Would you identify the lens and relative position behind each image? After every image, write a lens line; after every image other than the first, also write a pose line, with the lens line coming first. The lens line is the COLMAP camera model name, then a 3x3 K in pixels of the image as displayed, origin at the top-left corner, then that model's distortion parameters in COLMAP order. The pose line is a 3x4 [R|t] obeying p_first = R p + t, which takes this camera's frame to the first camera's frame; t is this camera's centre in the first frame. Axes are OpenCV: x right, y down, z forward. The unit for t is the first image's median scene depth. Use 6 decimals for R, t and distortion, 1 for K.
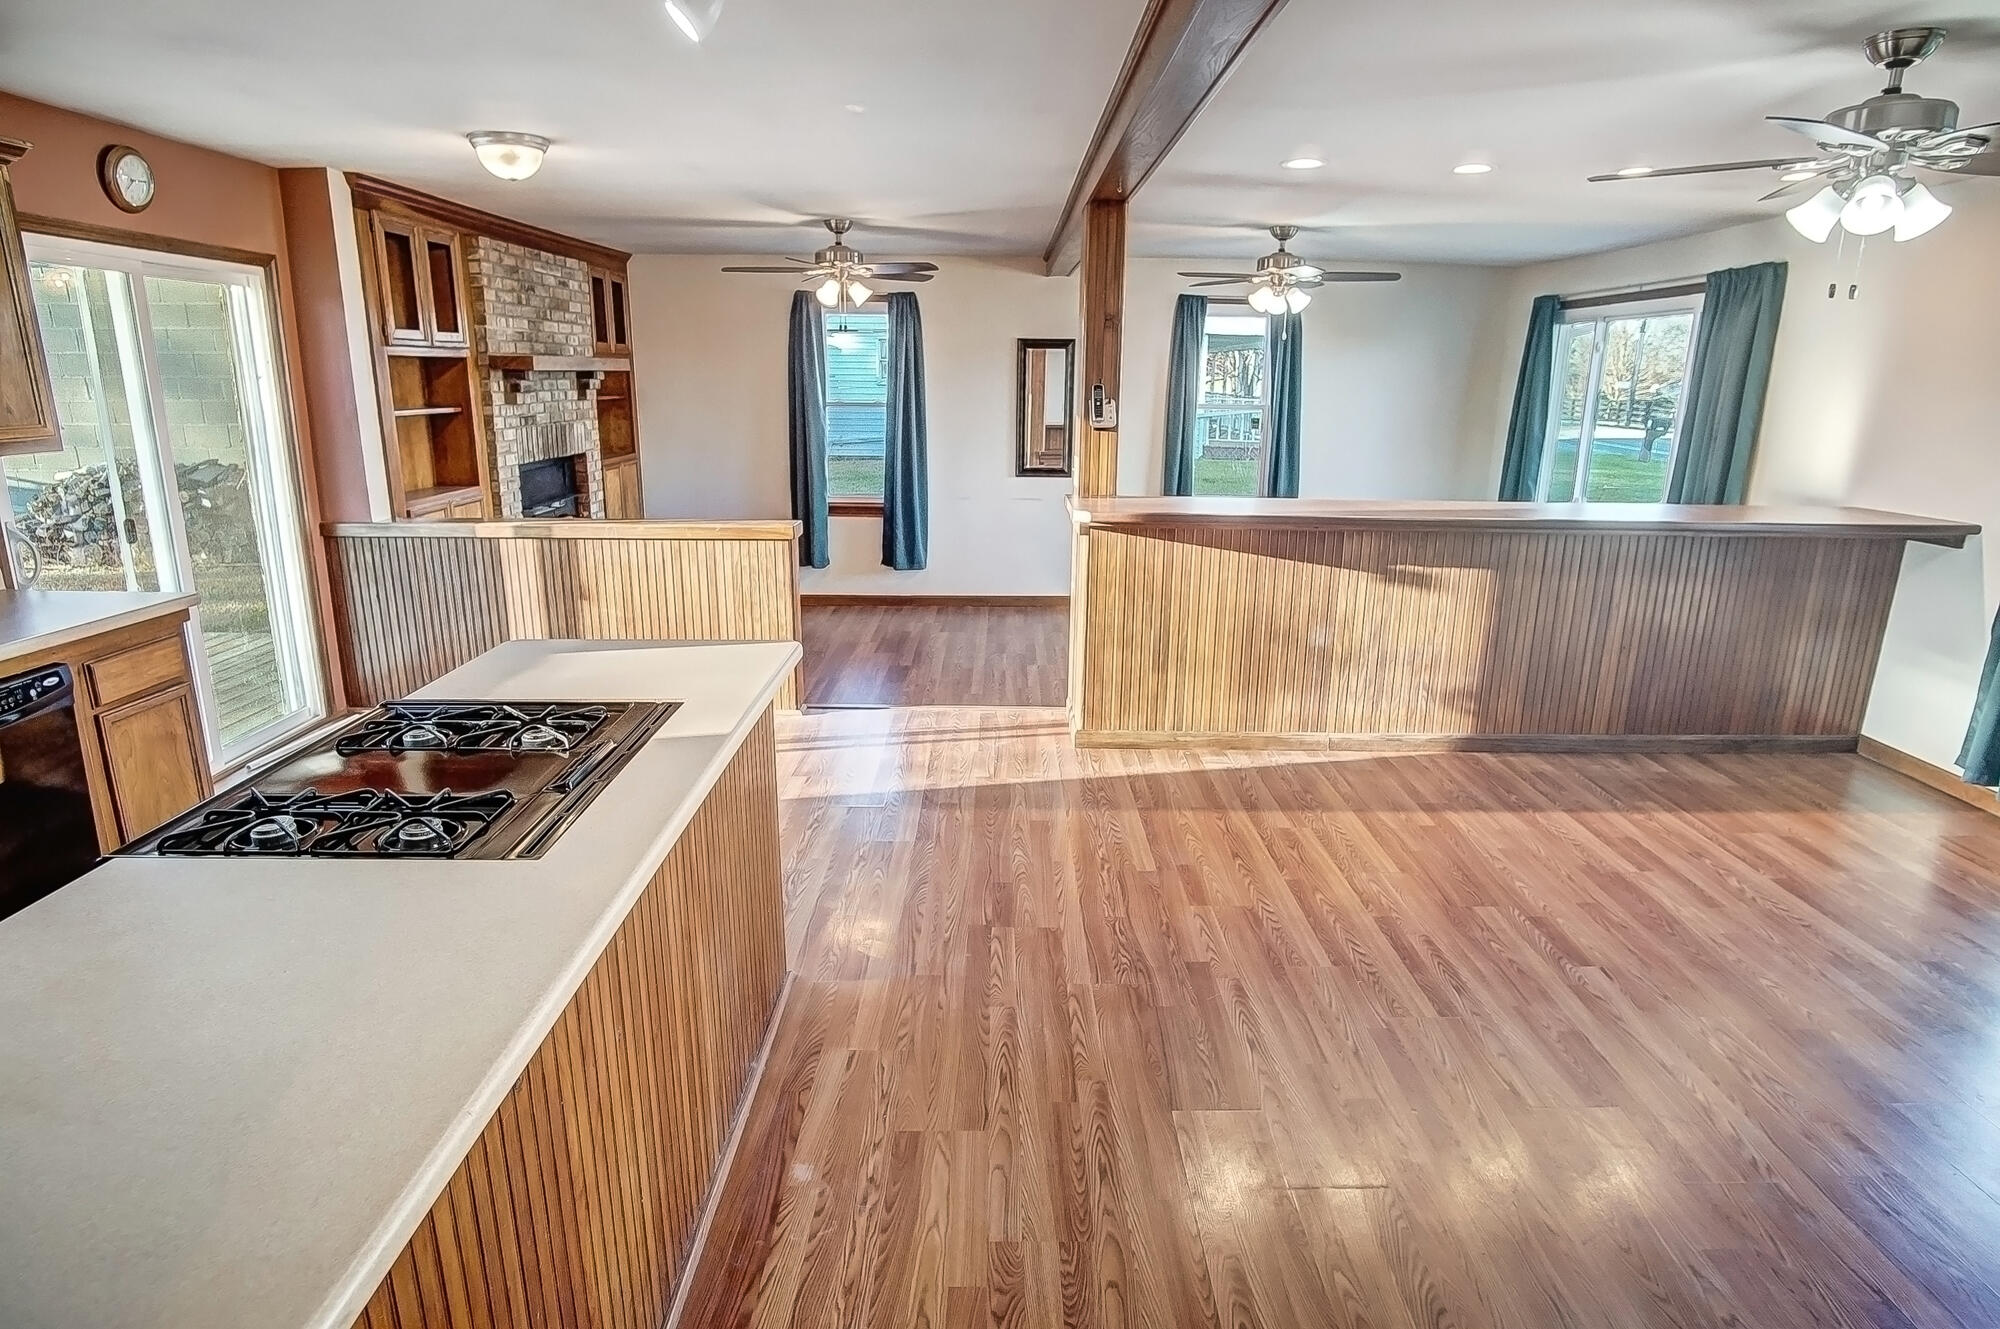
lens RADIAL K [[1079.2, 0, 1025.5], [0, 1079.2, 659.5], [0, 0, 1]] dist [-0.029896, 0.006773]
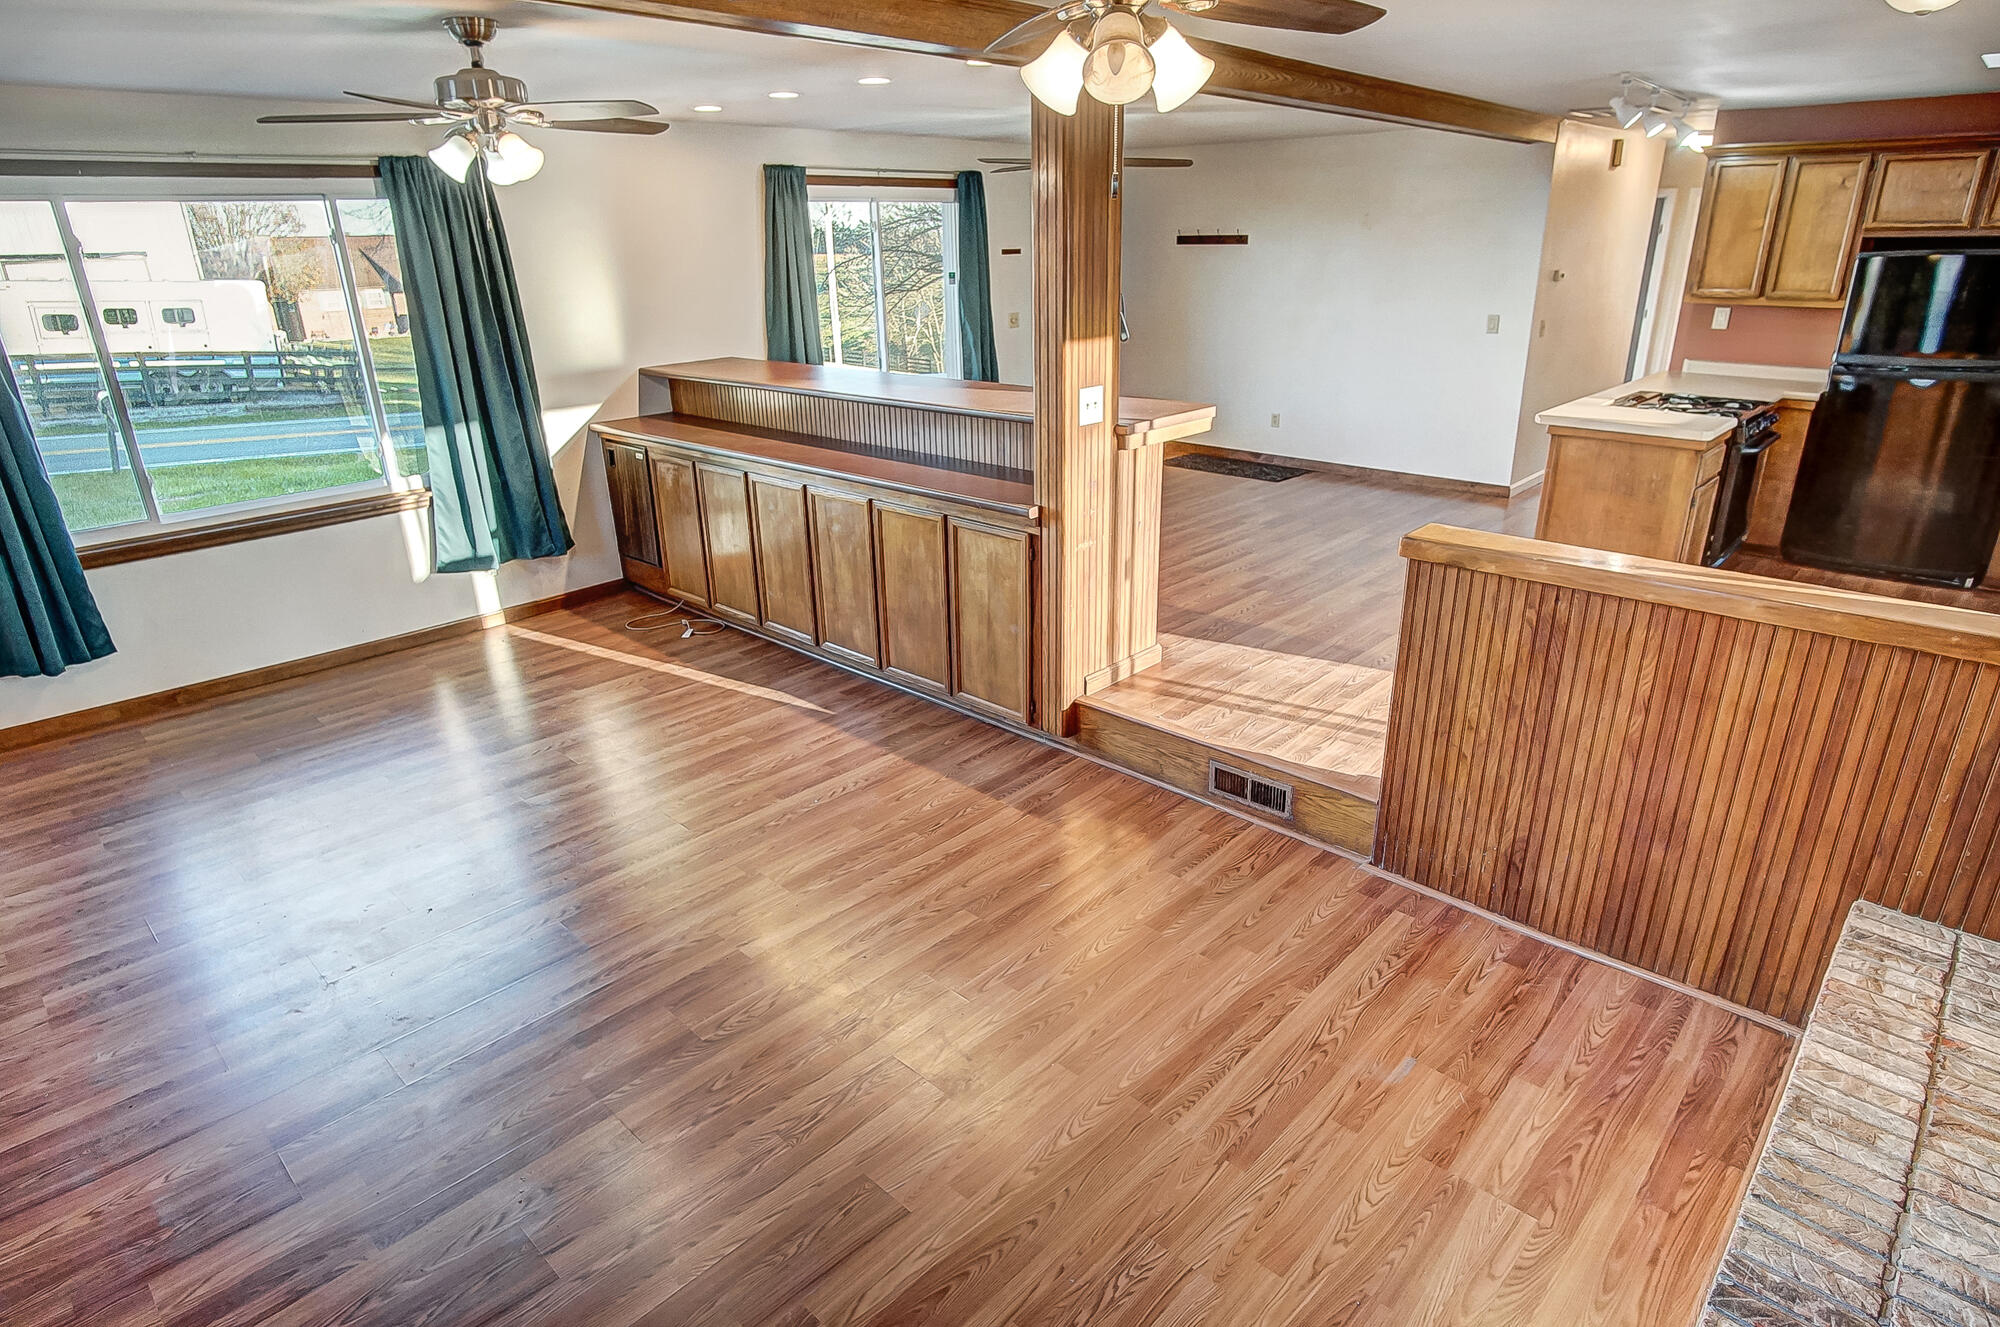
lens RADIAL K [[1079.2, 0, 1014.3], [0, 1079.2, 656.9], [0, 0, 1]] dist [-0.029896, 0.006773]
pose [[-0.717604, -0.255411, 0.647927, -0.523852], [0.184014, 0.827733, 0.530092, -0.494134], [-0.671702, 0.499624, -0.546985, 1.699751]]
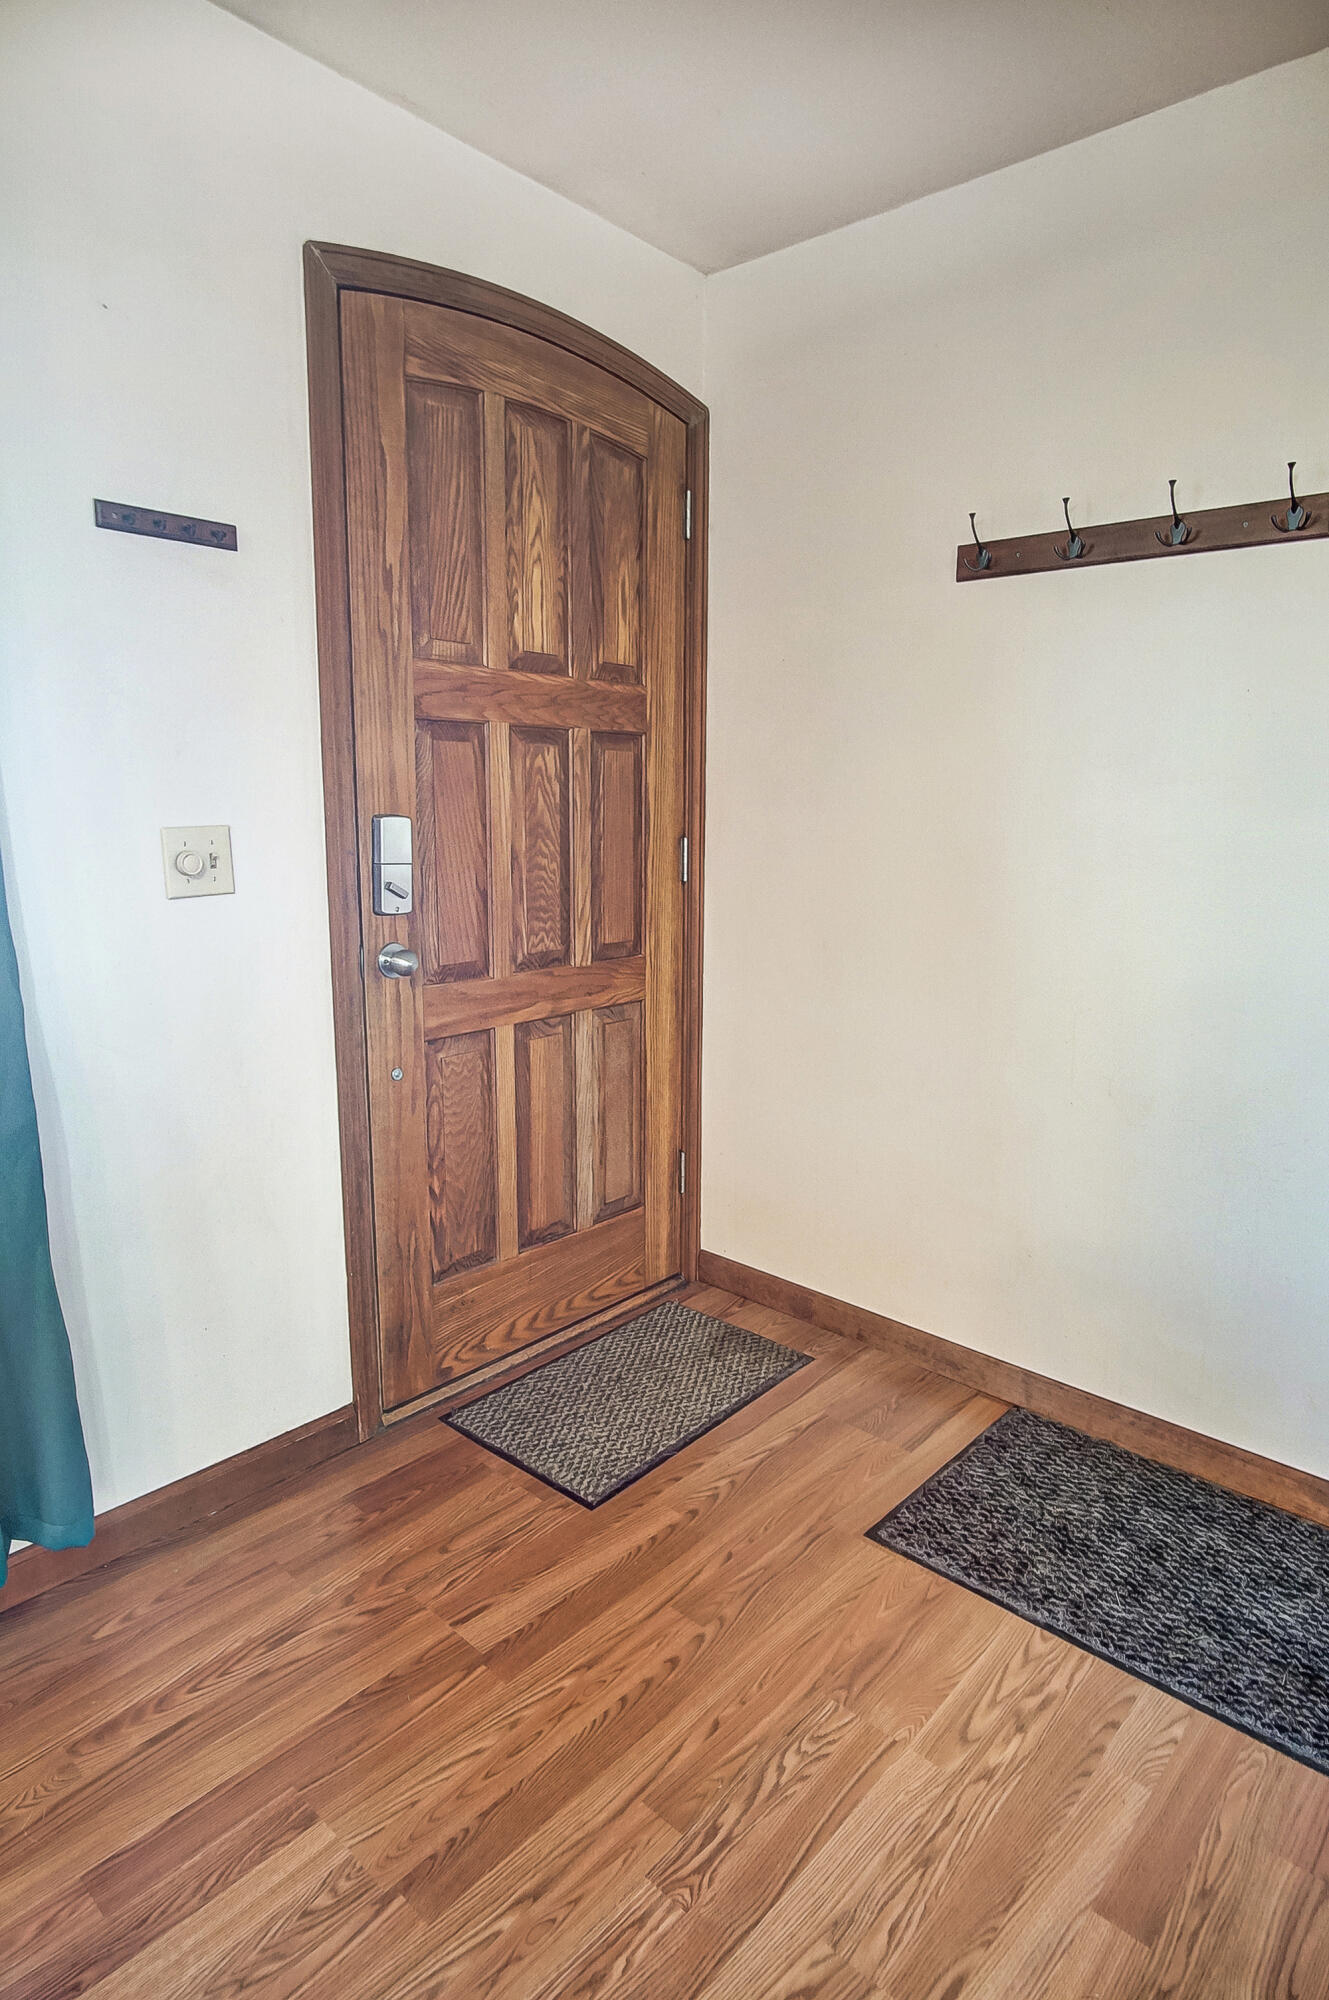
lens RADIAL K [[1134.8, 0, 673.3], [0, 1134.8, 1005.4], [0, 0, 1]] dist [-0.032951, 0.008684]
pose [[-0.731907, -0.153338, 0.663928, 0.449320], [0.147480, 0.915609, 0.374045, -0.059890], [-0.665254, 0.371682, -0.647526, 0.535763]]
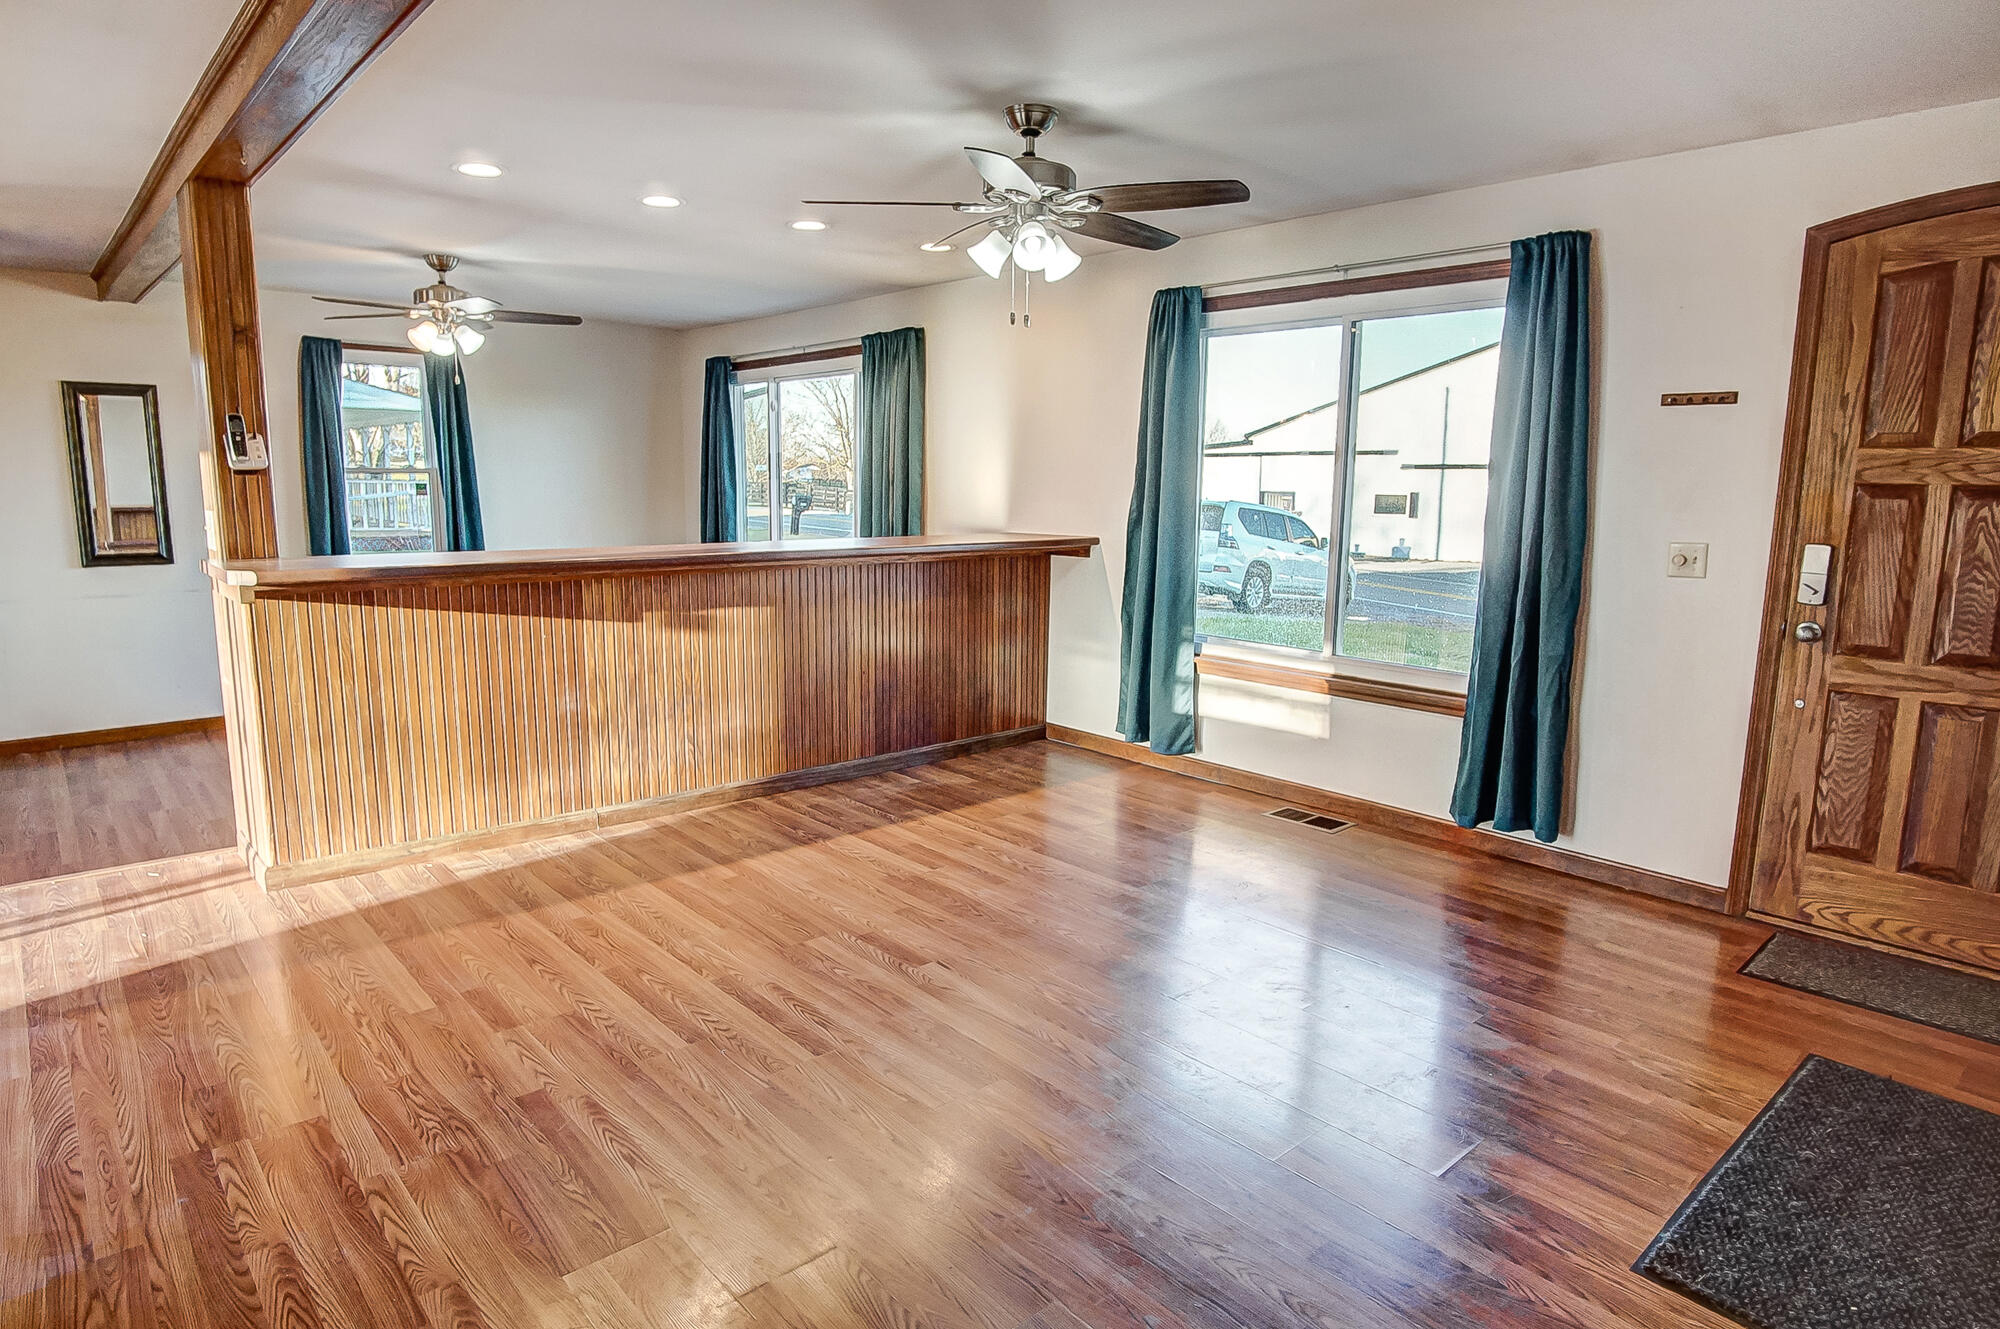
lens RADIAL K [[1134.8, 0, 999.1], [0, 1134.8, 665.9], [0, 0, 1]] dist [-0.032951, 0.008684]
pose [[0.761169, -0.114319, 0.638398, -0.047252], [0.166477, 0.985801, -0.021963, 0.029763], [-0.626823, 0.122996, 0.769393, 0.066769]]
